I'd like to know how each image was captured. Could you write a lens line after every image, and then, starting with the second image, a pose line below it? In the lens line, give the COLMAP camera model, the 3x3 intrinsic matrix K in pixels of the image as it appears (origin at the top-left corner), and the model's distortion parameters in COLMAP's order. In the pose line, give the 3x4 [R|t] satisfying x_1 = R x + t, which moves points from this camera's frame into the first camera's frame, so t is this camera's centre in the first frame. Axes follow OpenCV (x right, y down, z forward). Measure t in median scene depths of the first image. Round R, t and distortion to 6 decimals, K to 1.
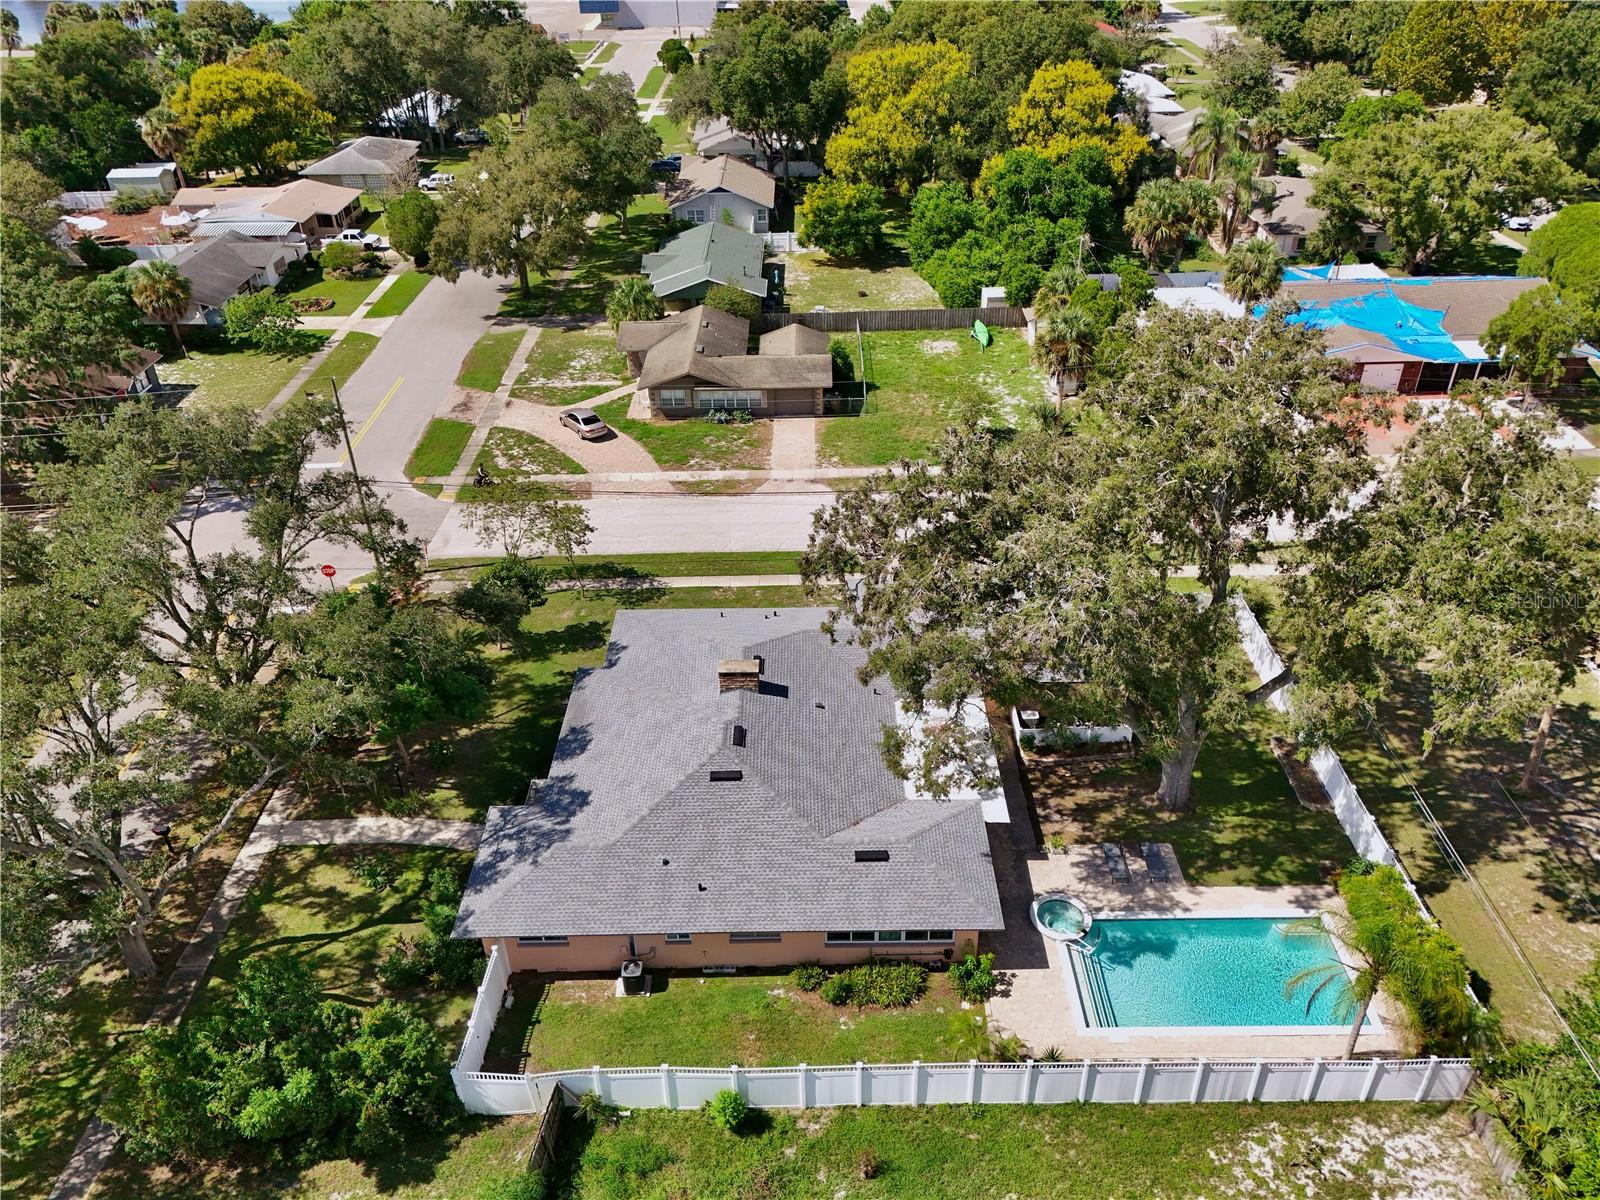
lens RADIAL K [[1169.8, 0, 803.0], [0, 1169.8, 622.8], [0, 0, 1]] dist [0.070285, -0.066510]
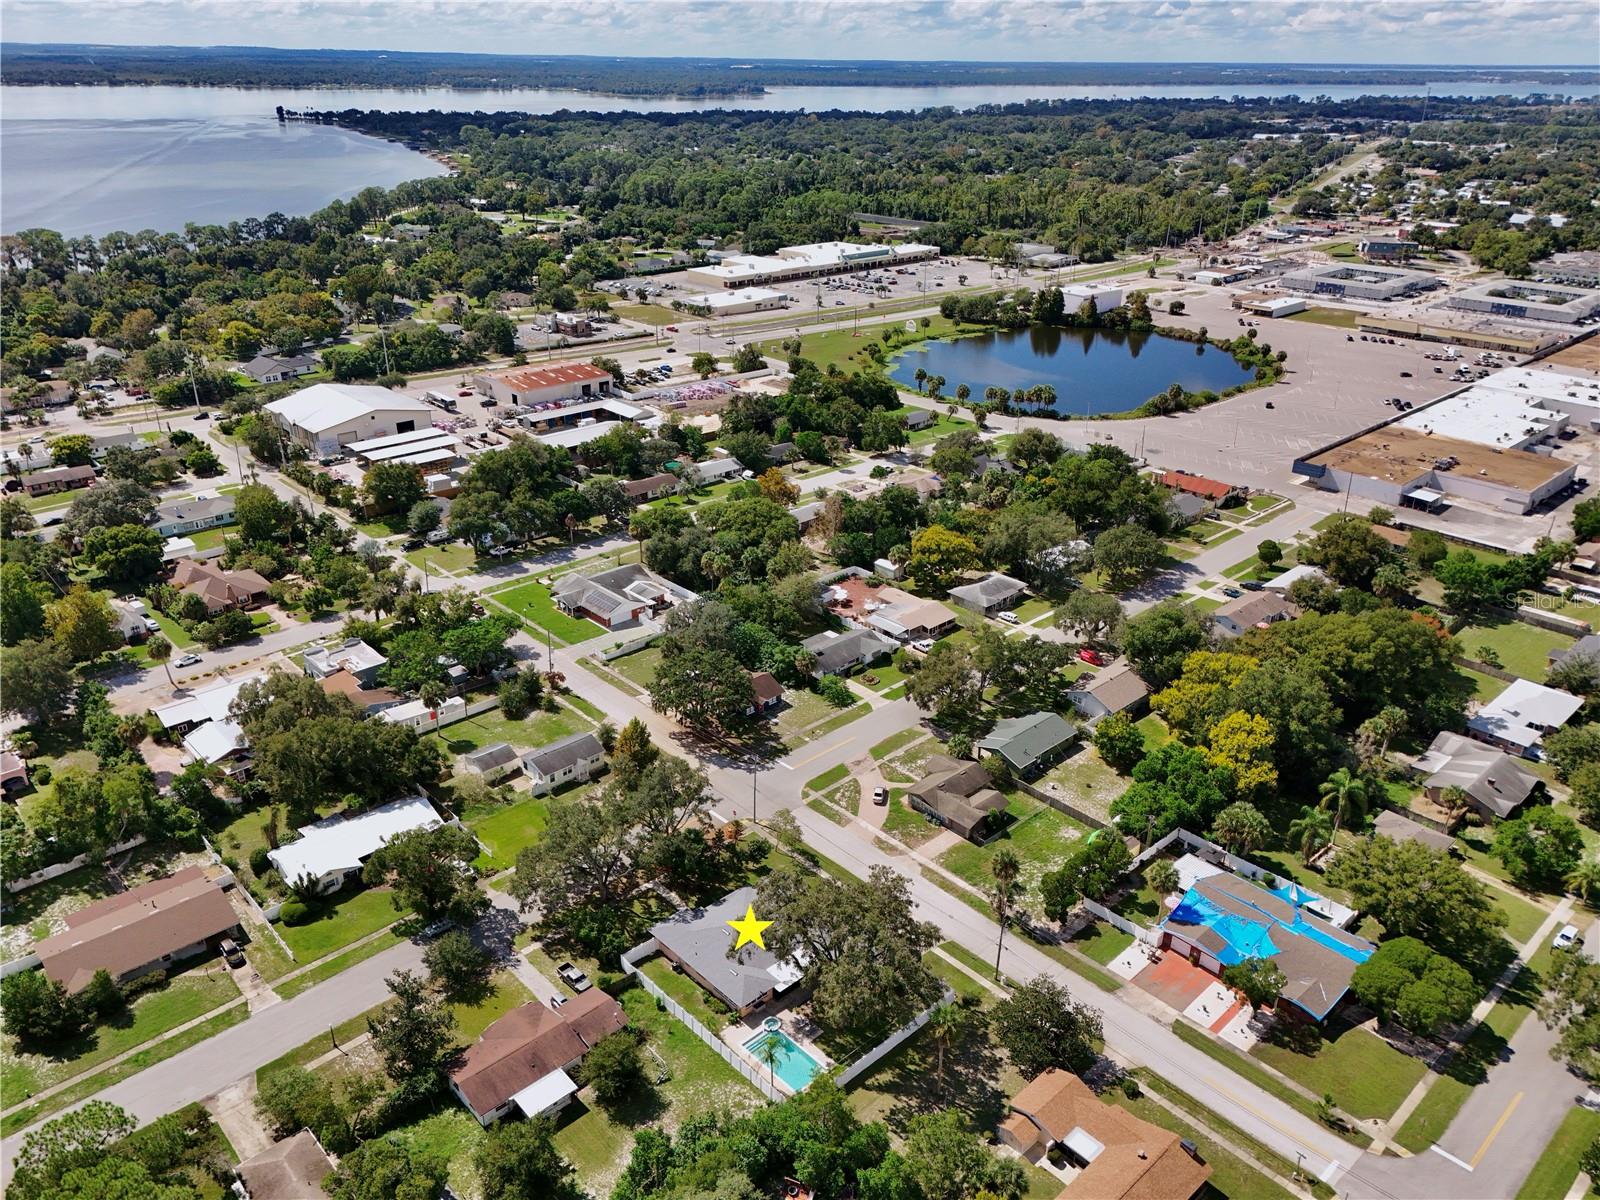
lens RADIAL K [[1169.8, 0, 803.0], [0, 1169.8, 622.8], [0, 0, 1]] dist [0.070285, -0.066510]
pose [[0.681554, 0.339173, -0.648418, 1.156331], [-0.425159, 0.904735, 0.026361, -0.501718], [0.595587, 0.257714, 0.760828, -0.980443]]
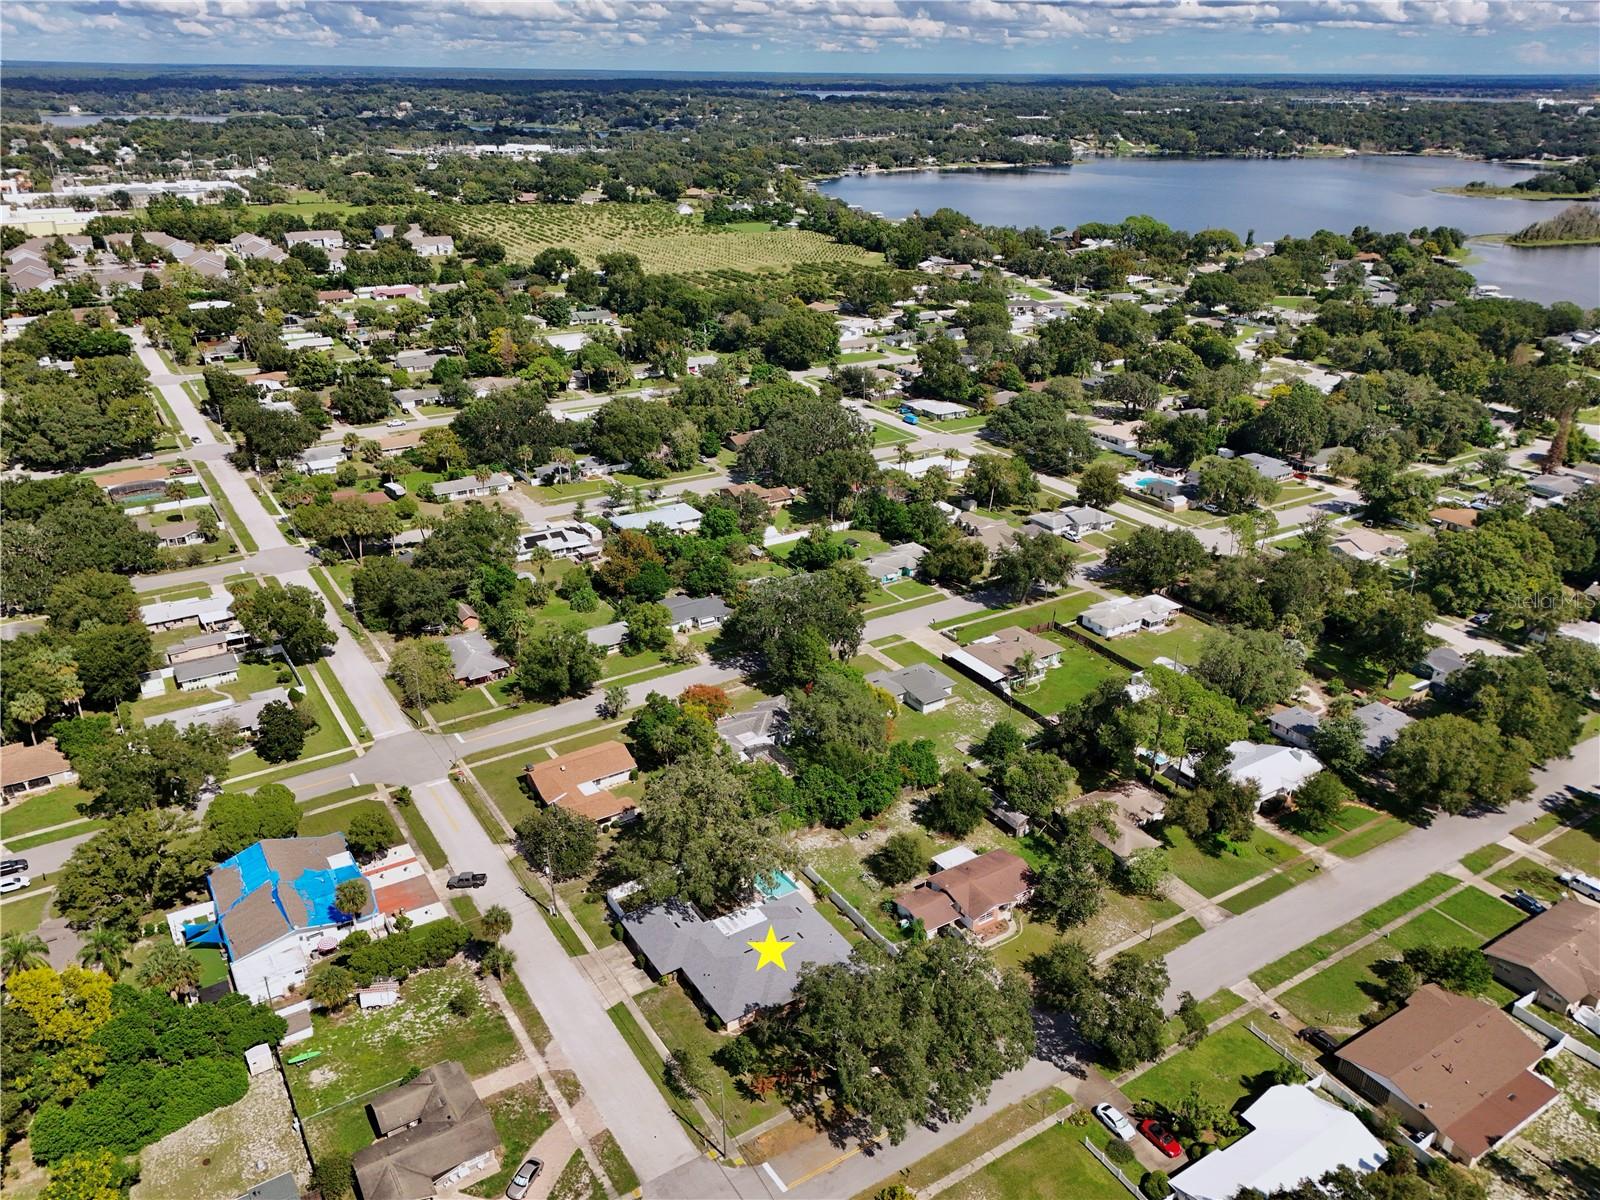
lens RADIAL K [[1169.8, 0, 803.0], [0, 1169.8, 622.8], [0, 0, 1]] dist [0.070285, -0.066510]
pose [[-0.541268, -0.346221, 0.766264, -1.380995], [0.467638, 0.633415, 0.616523, -1.482269], [-0.698816, 0.692038, -0.180941, 0.570644]]
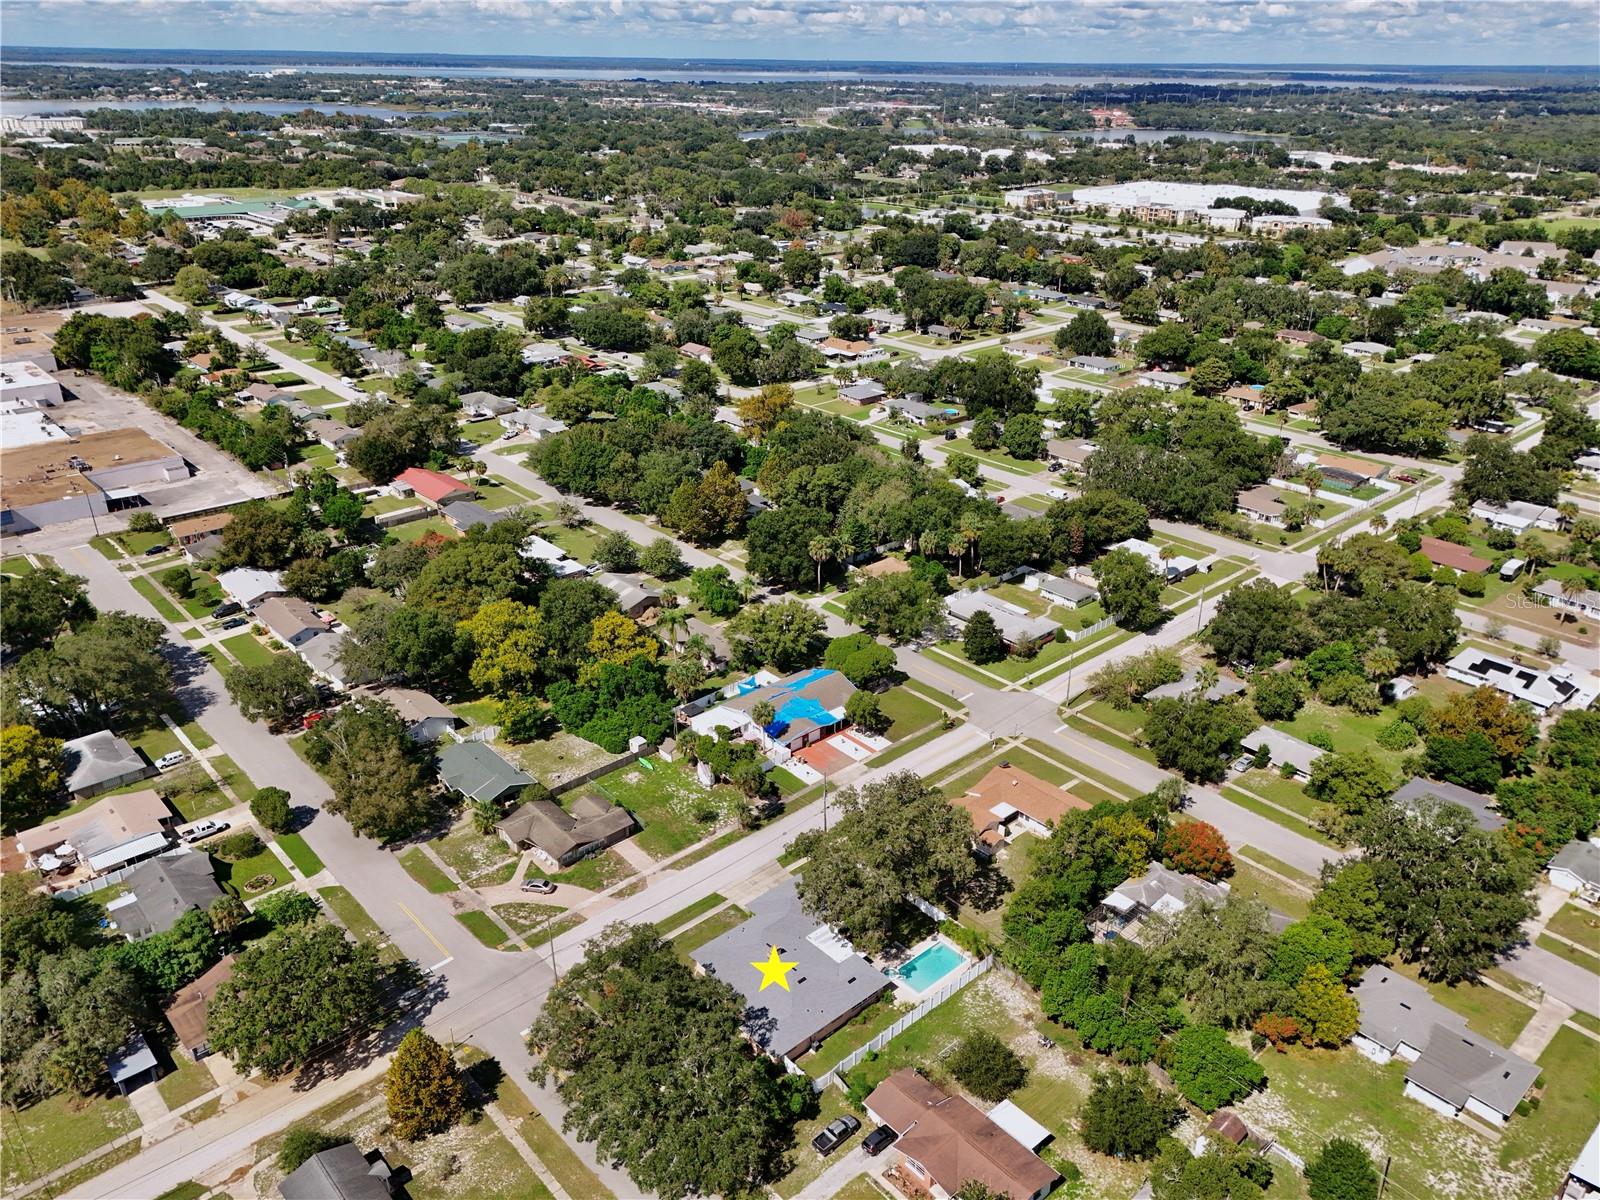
lens RADIAL K [[1169.8, 0, 803.0], [0, 1169.8, 622.8], [0, 0, 1]] dist [0.070285, -0.066510]
pose [[0.740733, -0.267702, 0.616157, -1.044056], [0.352646, 0.935594, -0.017457, -0.425191], [-0.571800, 0.230217, 0.787430, -1.033251]]
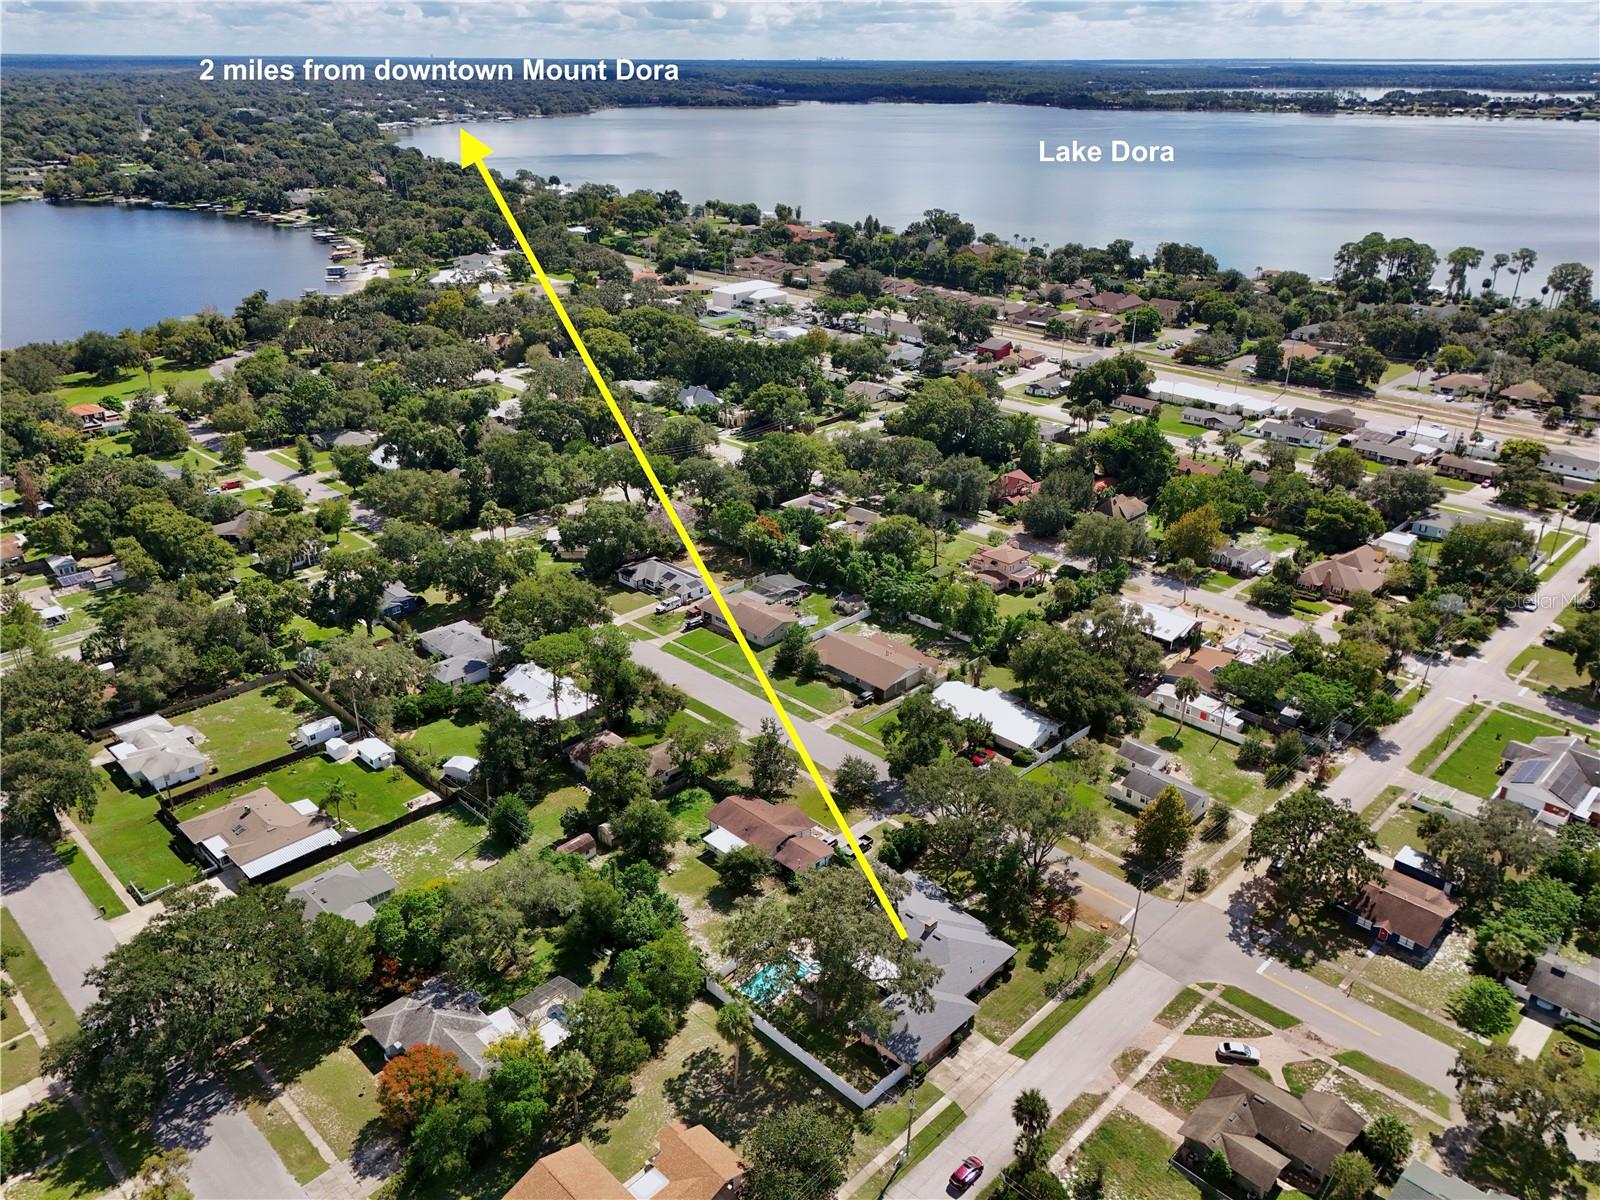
lens RADIAL K [[1169.8, 0, 803.0], [0, 1169.8, 622.8], [0, 0, 1]] dist [0.070285, -0.066510]
pose [[-0.704069, 0.320623, -0.633631, 1.216680], [-0.386509, 0.575514, 0.720691, -1.617827], [0.595733, 0.752320, -0.281277, 0.682640]]
